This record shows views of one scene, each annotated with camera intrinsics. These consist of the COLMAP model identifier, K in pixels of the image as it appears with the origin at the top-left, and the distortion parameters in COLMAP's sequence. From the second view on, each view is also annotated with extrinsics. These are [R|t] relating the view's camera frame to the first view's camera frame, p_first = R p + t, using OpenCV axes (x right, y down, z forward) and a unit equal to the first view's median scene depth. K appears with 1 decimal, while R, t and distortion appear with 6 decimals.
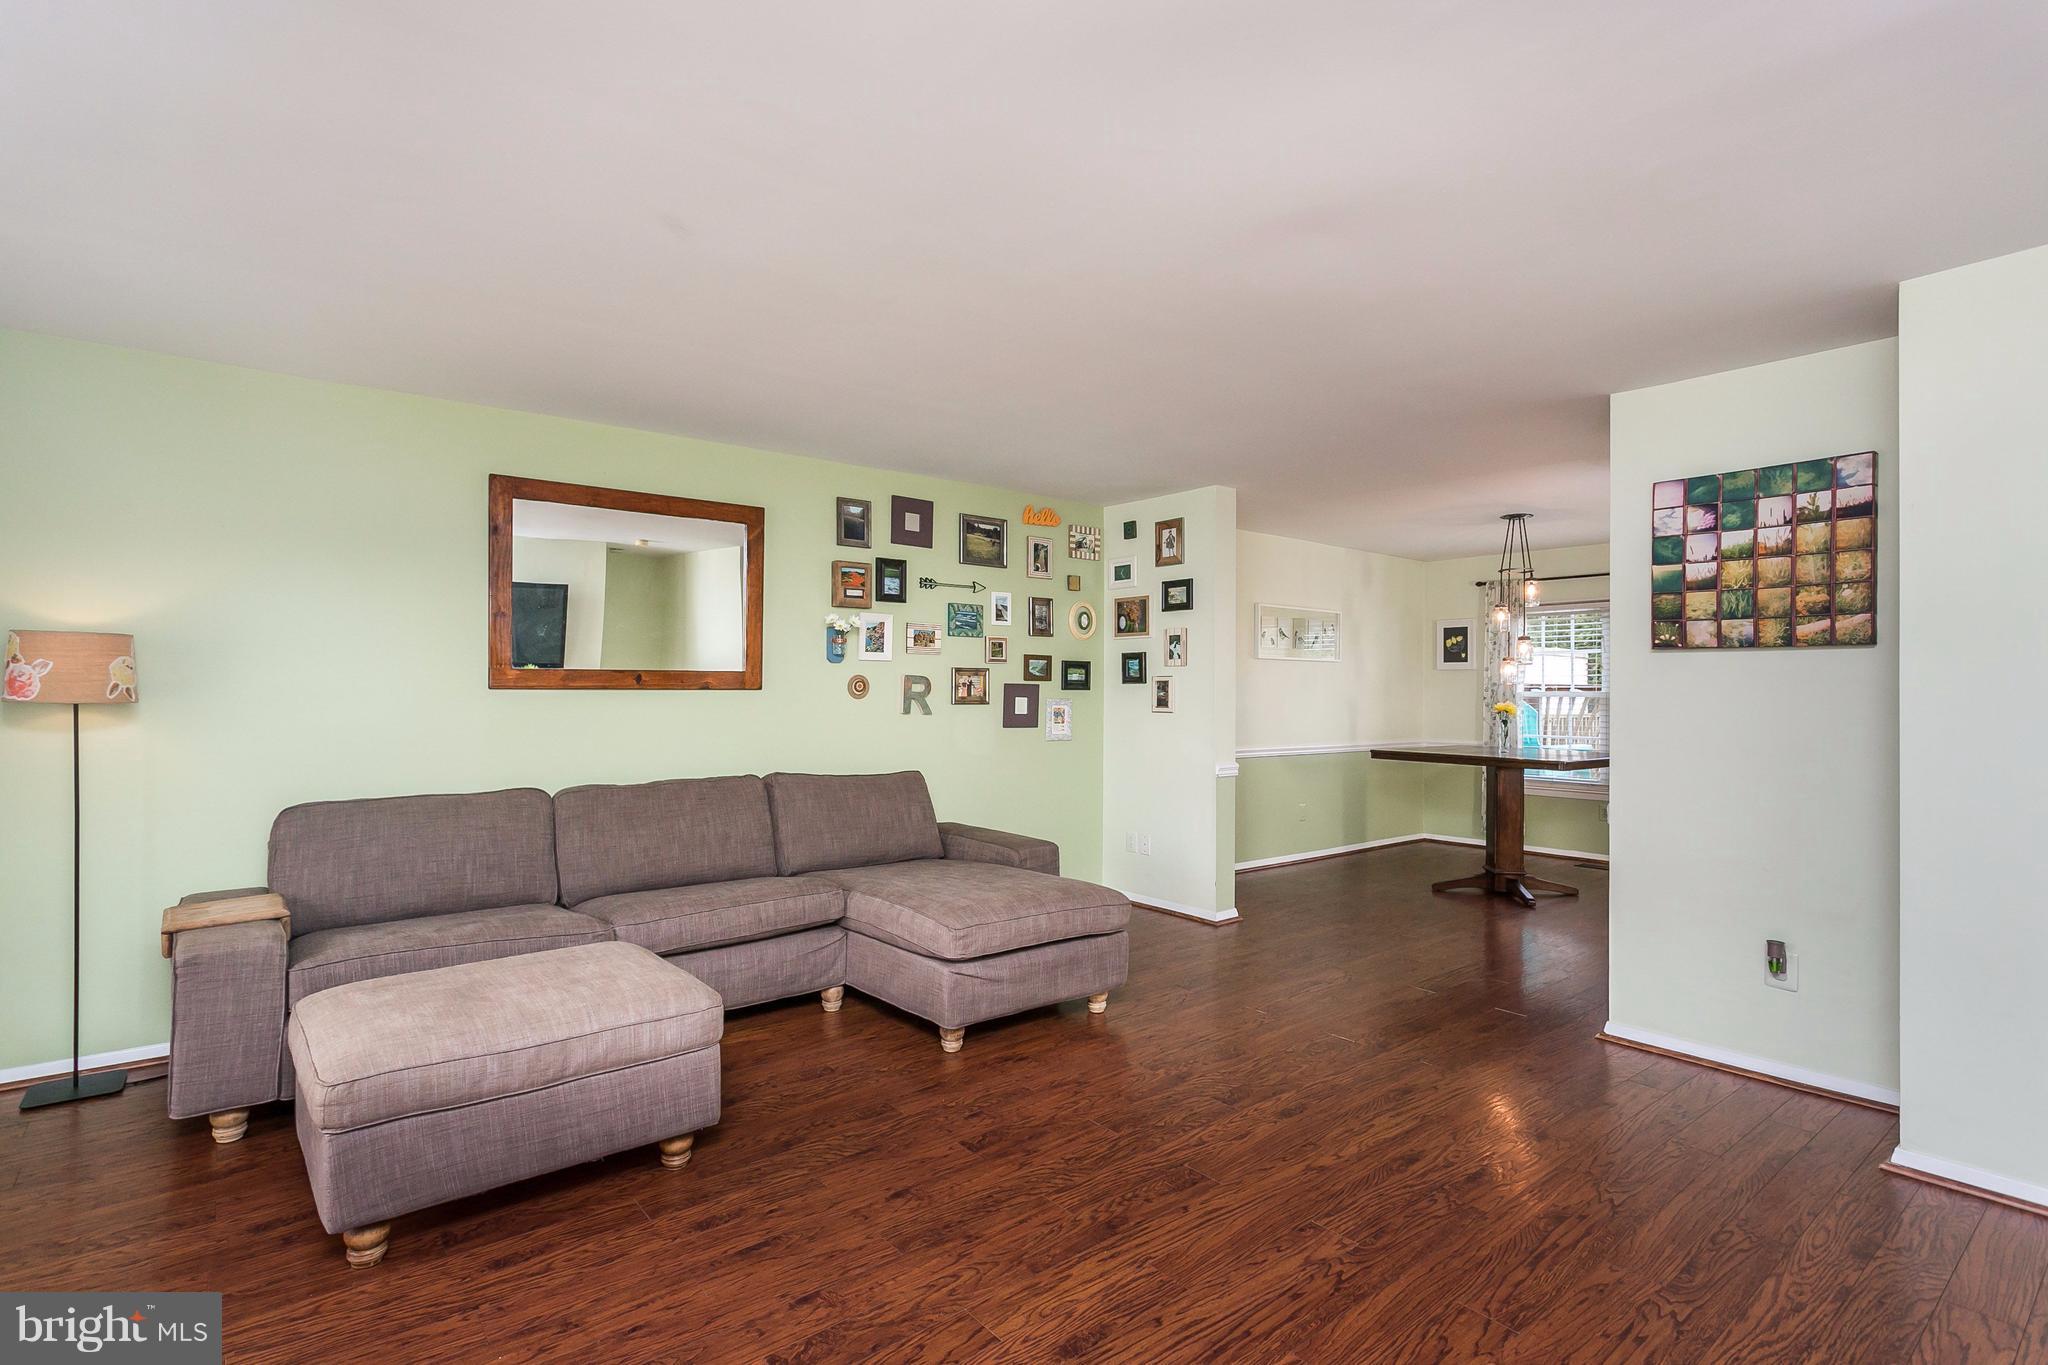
lens RADIAL K [[973.9, 0, 981.6], [0, 973.9, 690.1], [0, 0, 1]] dist [0.001281, 0.000146]
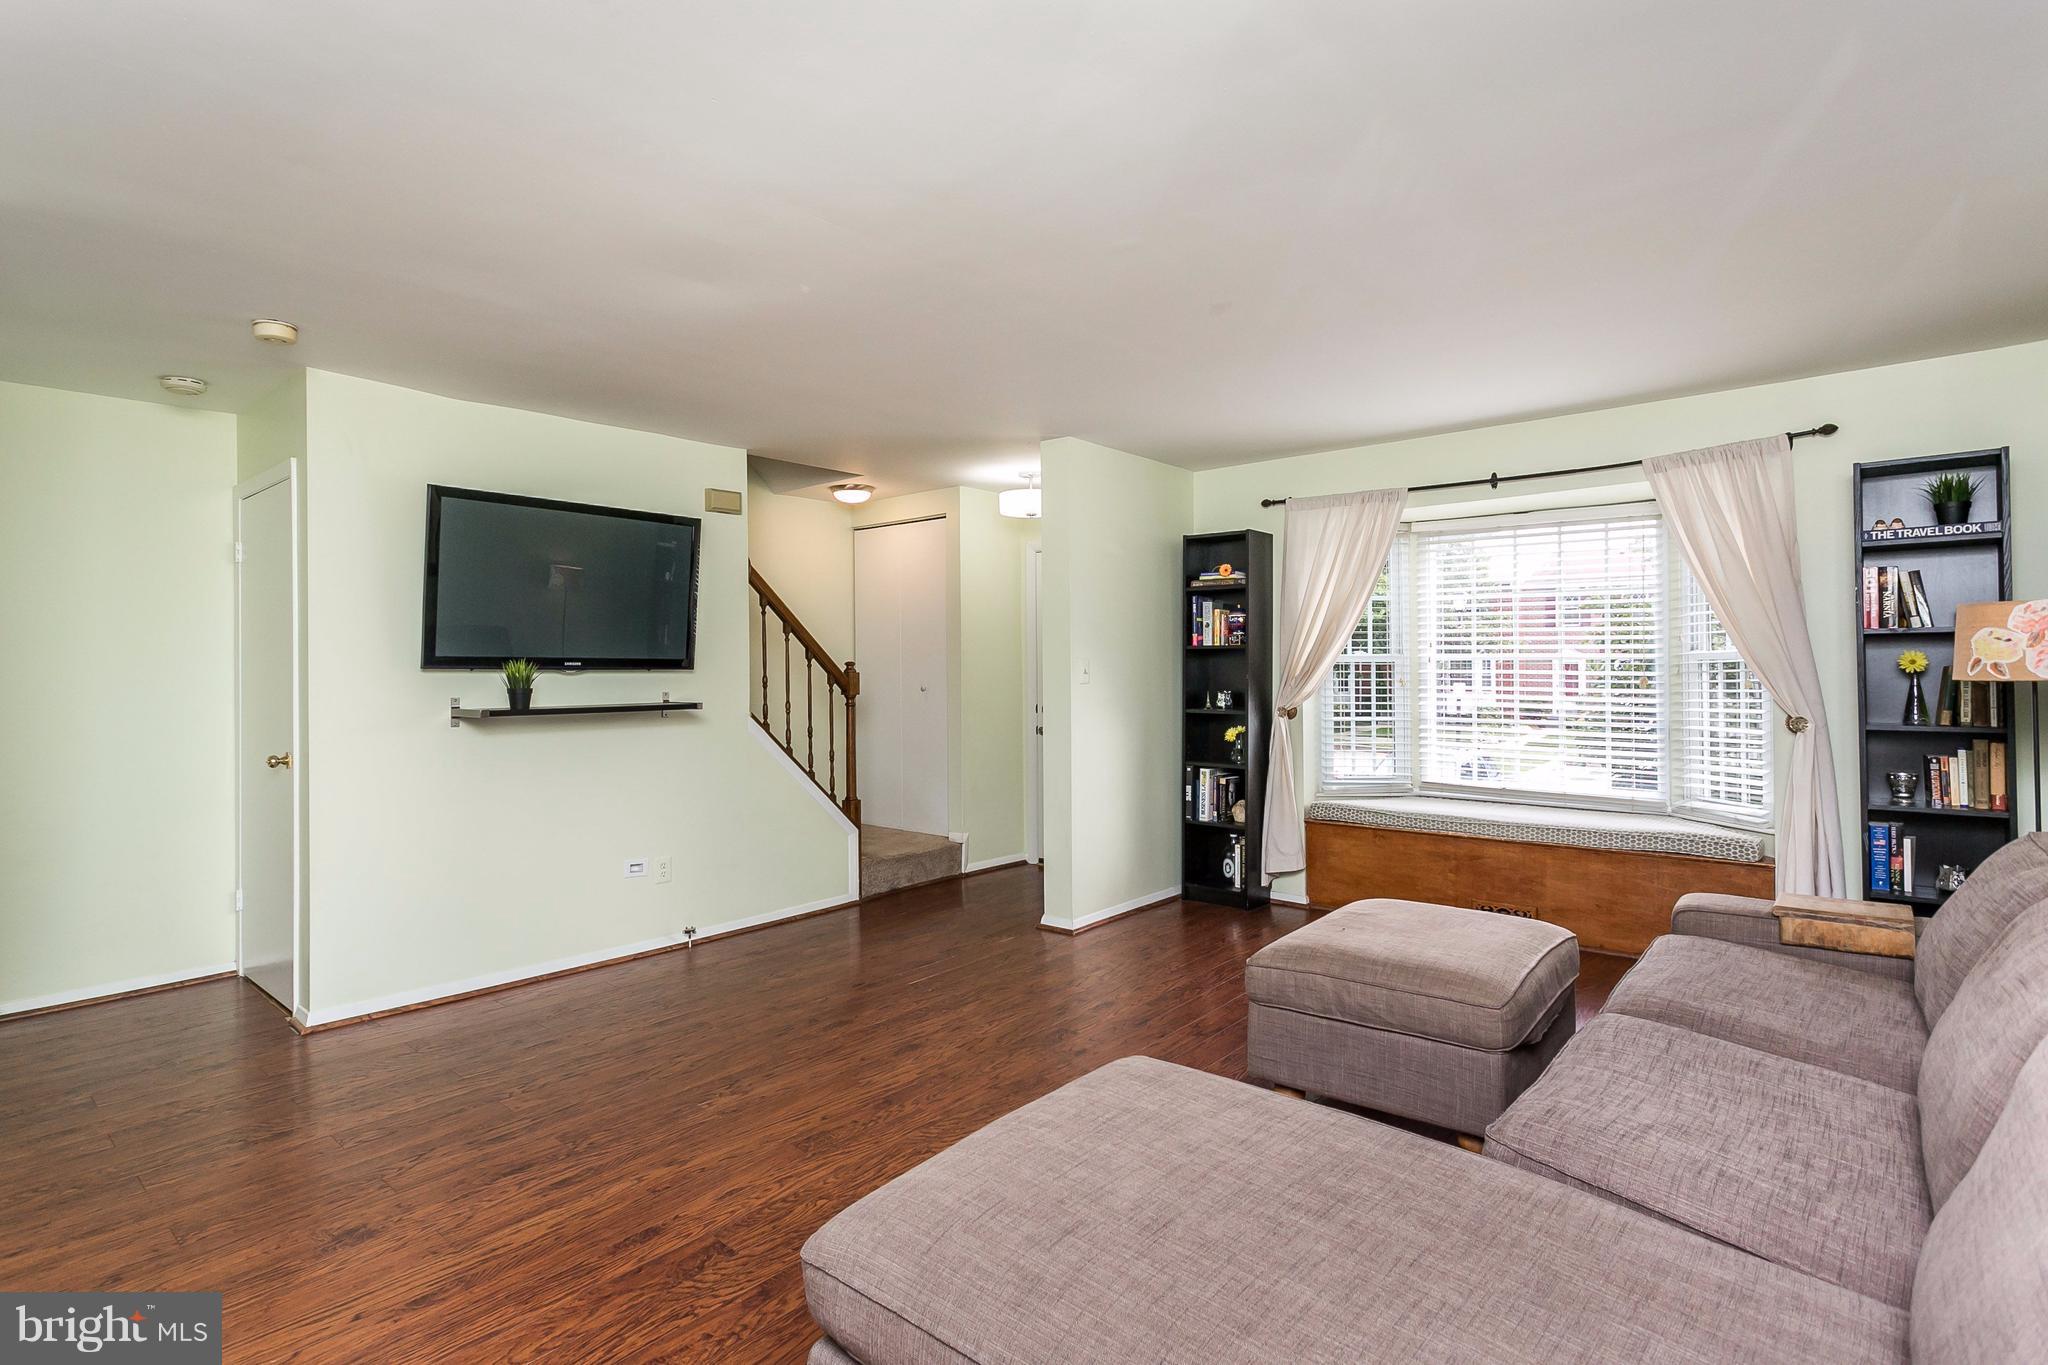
lens RADIAL K [[1017.1, 0, 967.0], [0, 1017.1, 669.4], [0, 0, 1]] dist [-0.000846, 0.000345]
pose [[-0.983698, 0.006491, -0.179712, 0.177200], [0.006091, 0.999978, 0.002778, -0.004815], [0.179726, 0.001638, -0.983715, 1.541235]]
